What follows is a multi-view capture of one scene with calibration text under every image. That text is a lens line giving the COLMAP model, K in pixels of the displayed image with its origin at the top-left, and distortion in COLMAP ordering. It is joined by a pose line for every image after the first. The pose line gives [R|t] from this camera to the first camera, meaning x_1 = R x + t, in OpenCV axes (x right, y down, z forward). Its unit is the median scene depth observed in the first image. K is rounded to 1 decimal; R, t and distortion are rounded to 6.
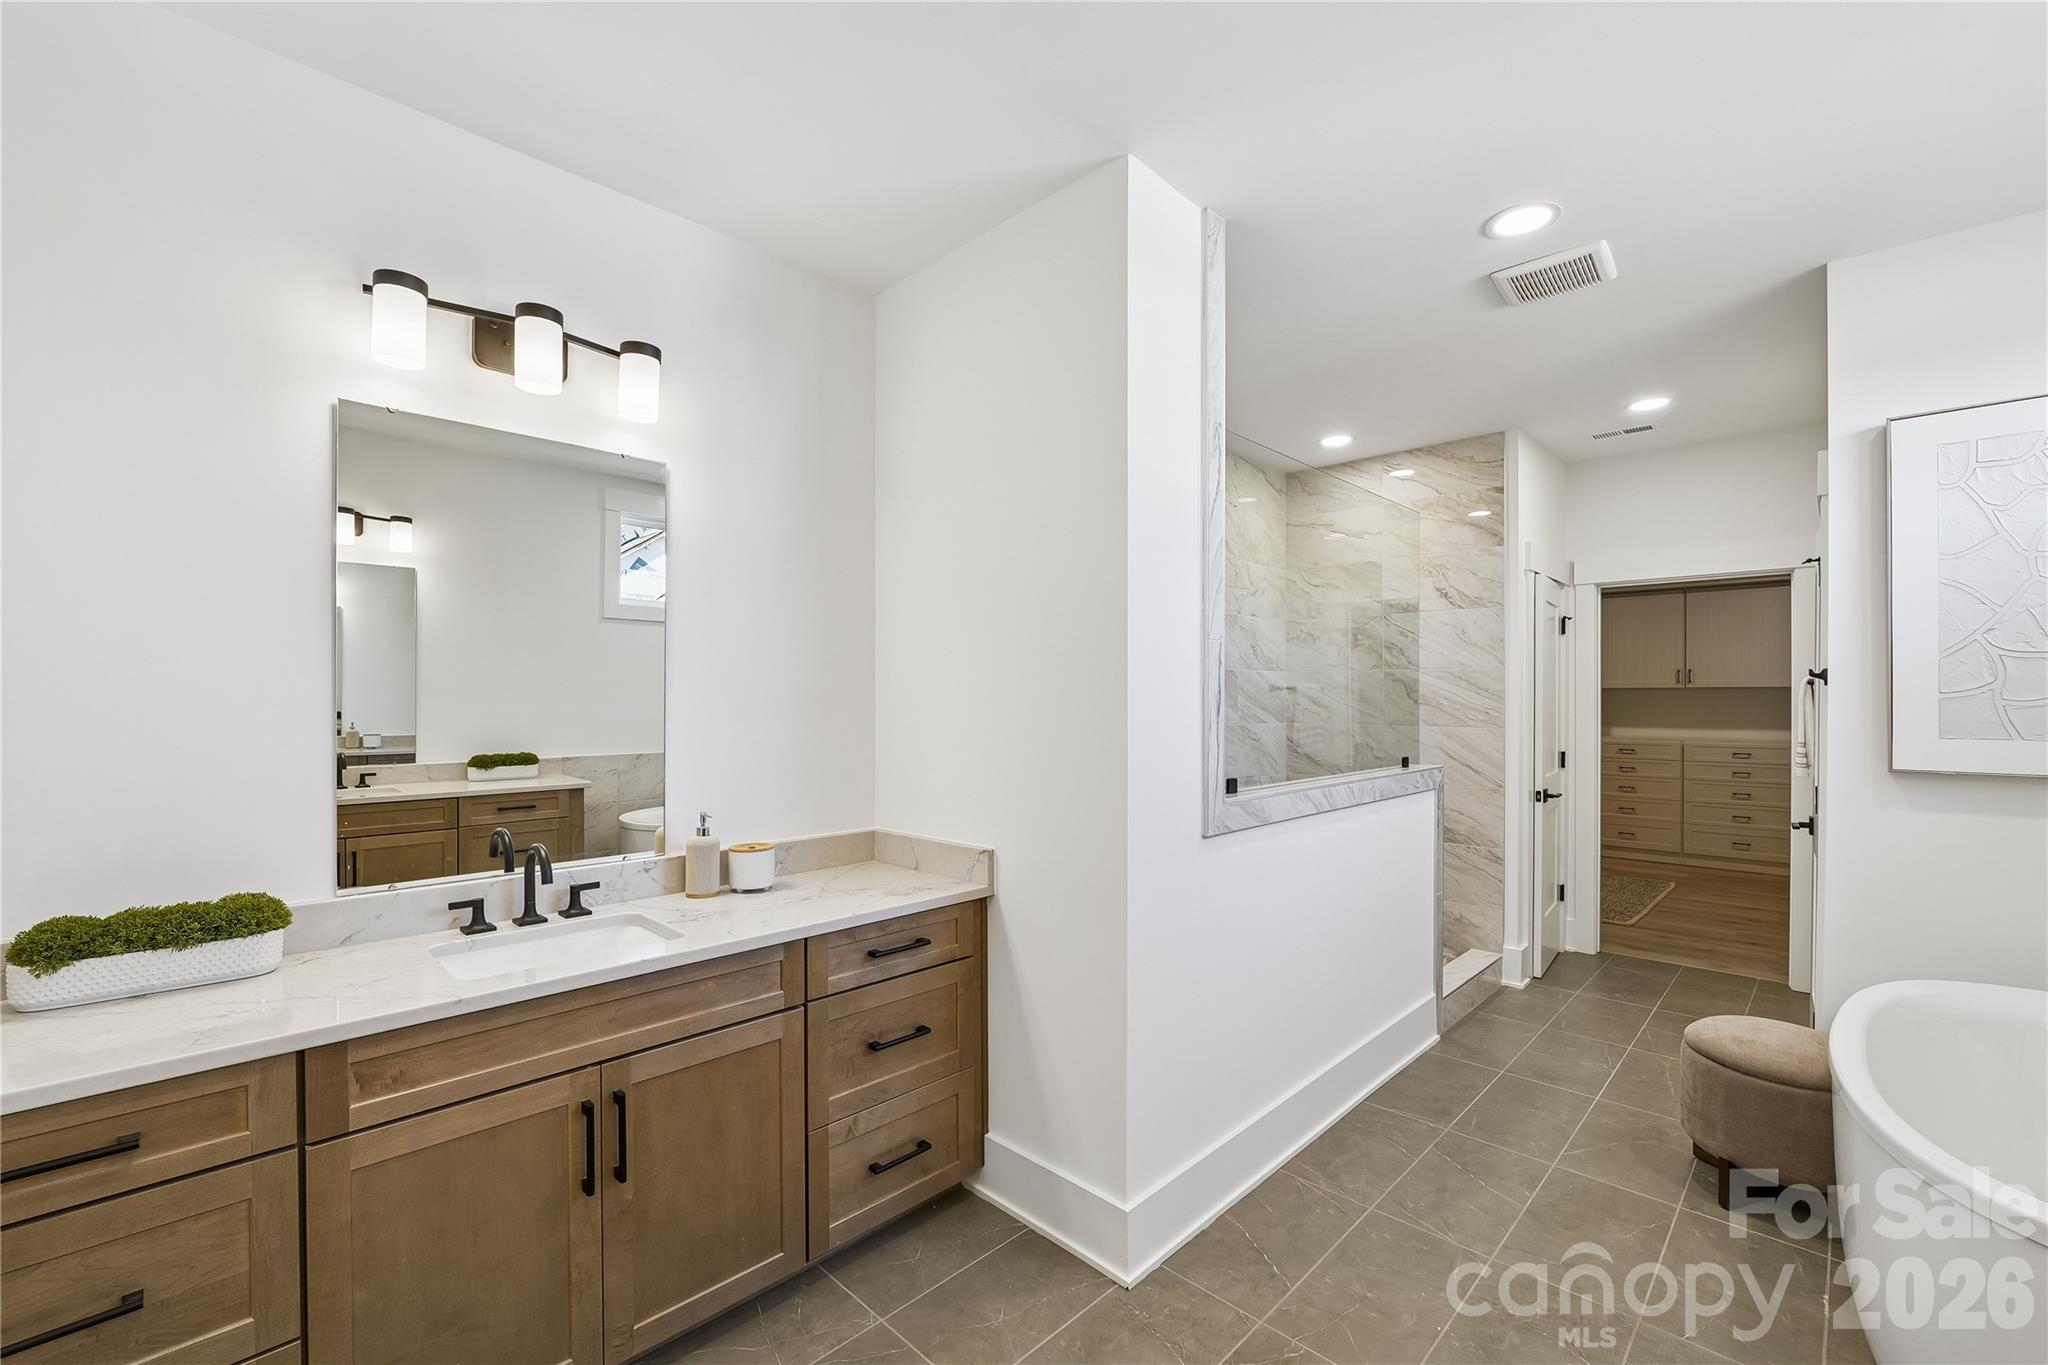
lens RADIAL K [[852.0, 0, 1019.1], [0, 852.0, 699.2], [0, 0, 1]] dist [0.000832, 0.000117]
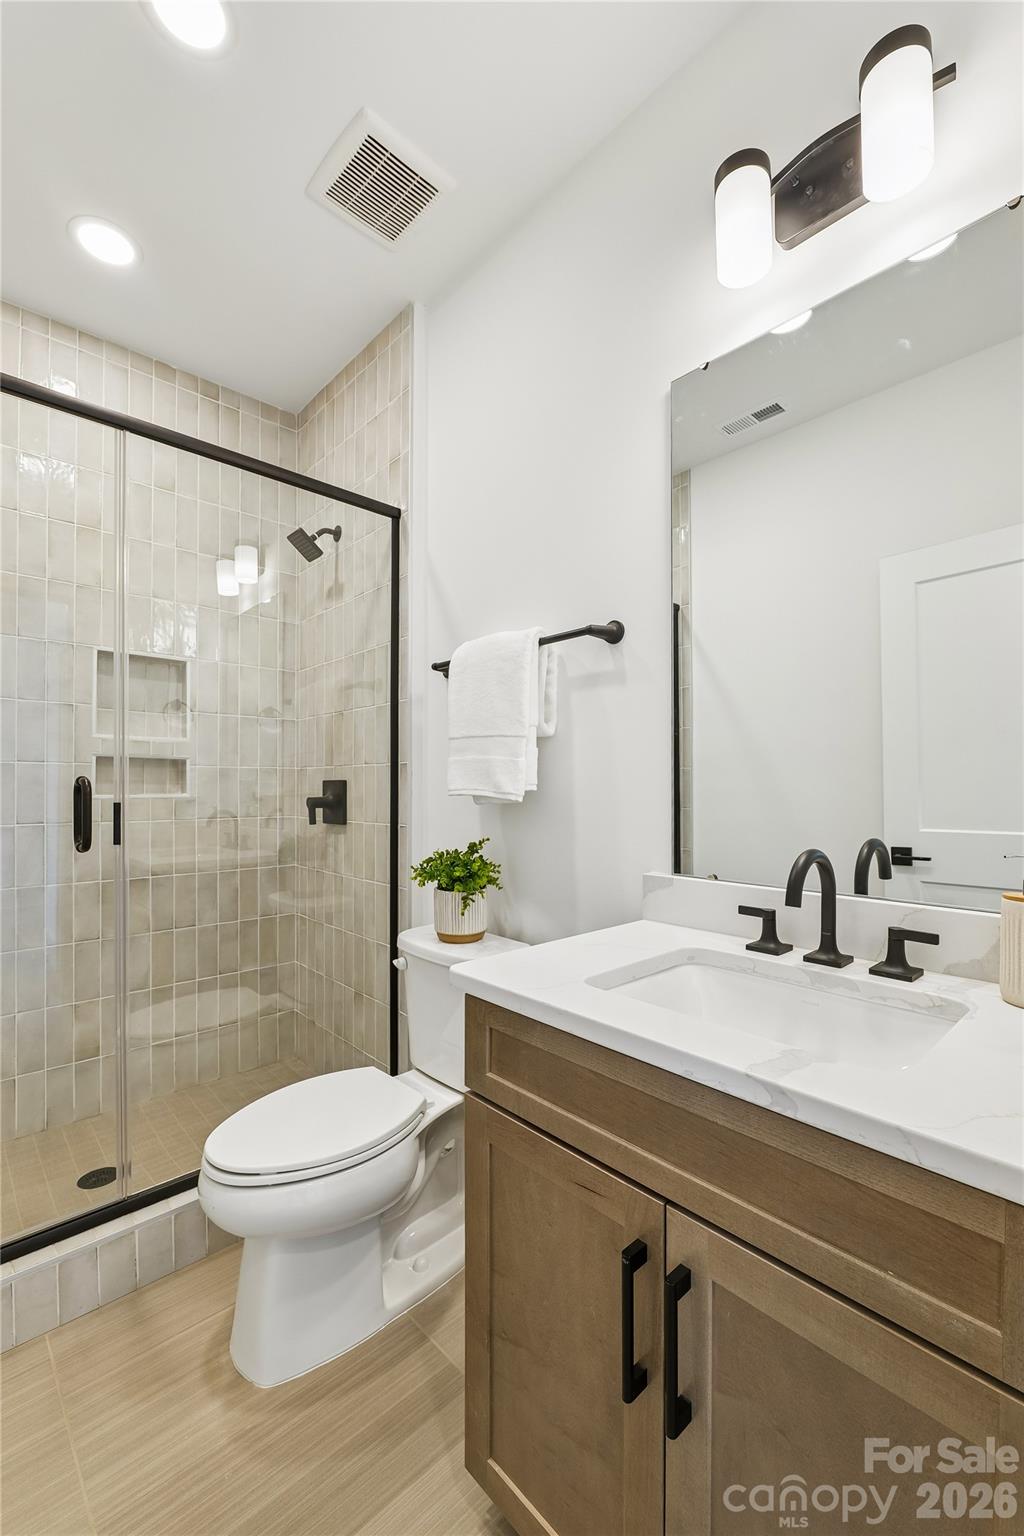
lens RADIAL K [[639.0, 0, 510.9], [0, 639.0, 782.7], [0, 0, 1]] dist [0.000832, 0.000117]
pose [[-0.057753, 0.001273, -0.998330, -0.014028], [0.003298, 0.999994, 0.001084, 0.107533], [0.998325, -0.003230, -0.057757, 0.756383]]
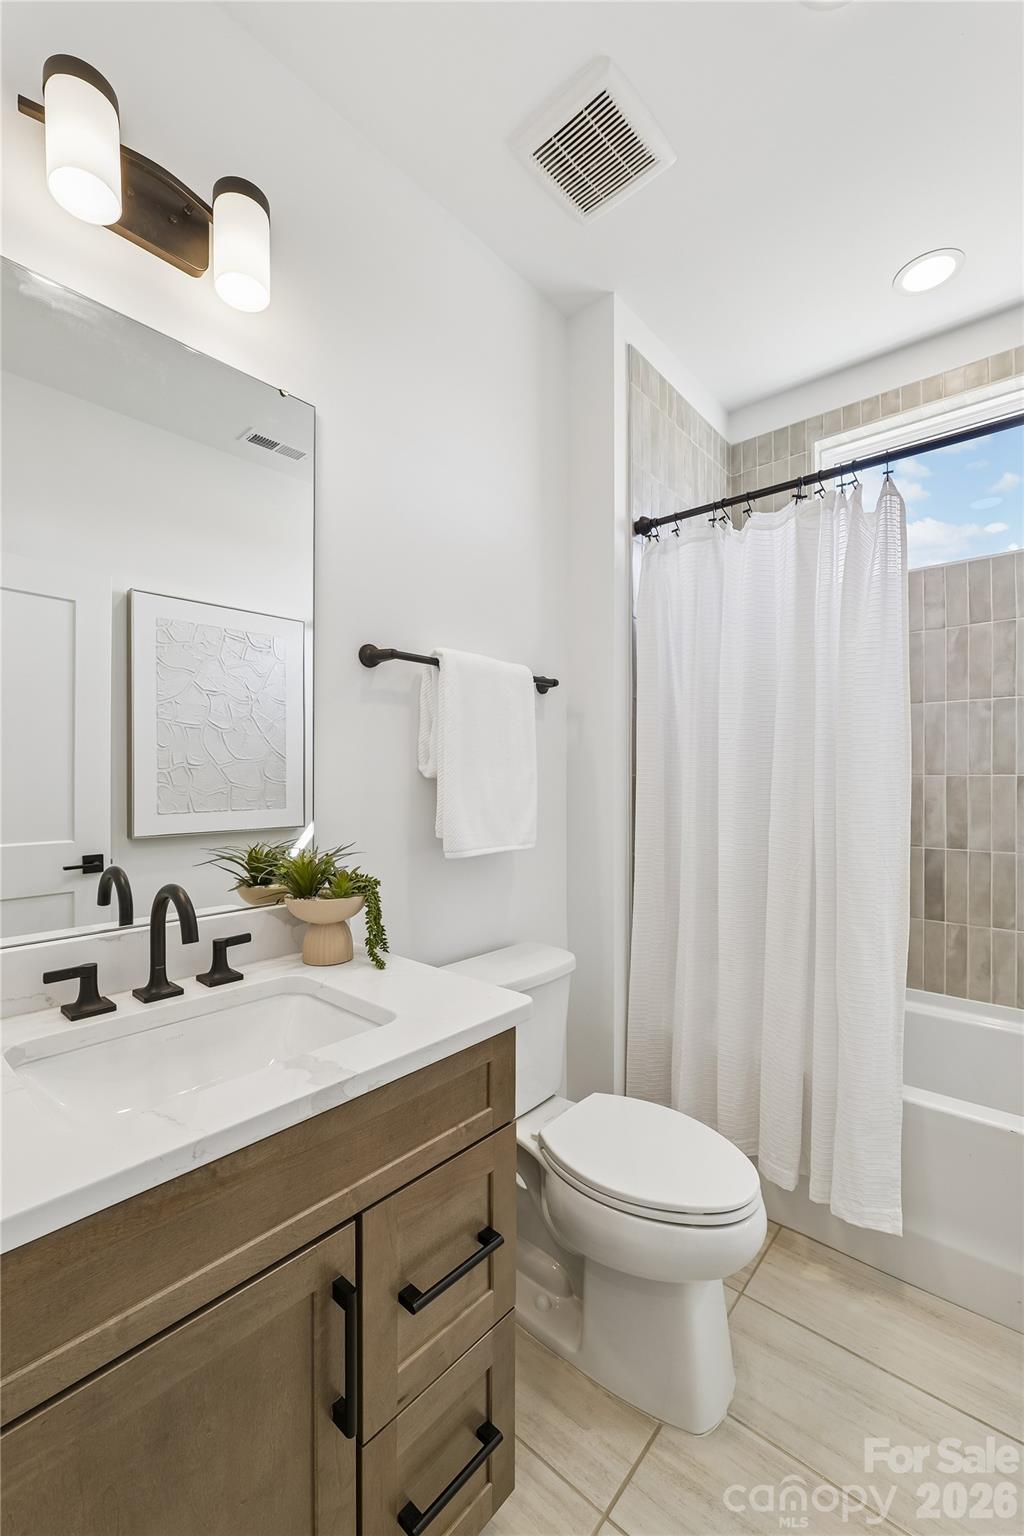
lens RADIAL K [[639.0, 0, 514.7], [0, 639.0, 761.4], [0, 0, 1]] dist [0.000832, 0.000117]
pose [[0.998661, -0.000184, 0.051740, -0.301336], [0.001242, 0.999791, -0.020416, 0.075698], [-0.051725, 0.020453, 0.998452, 0.438315]]
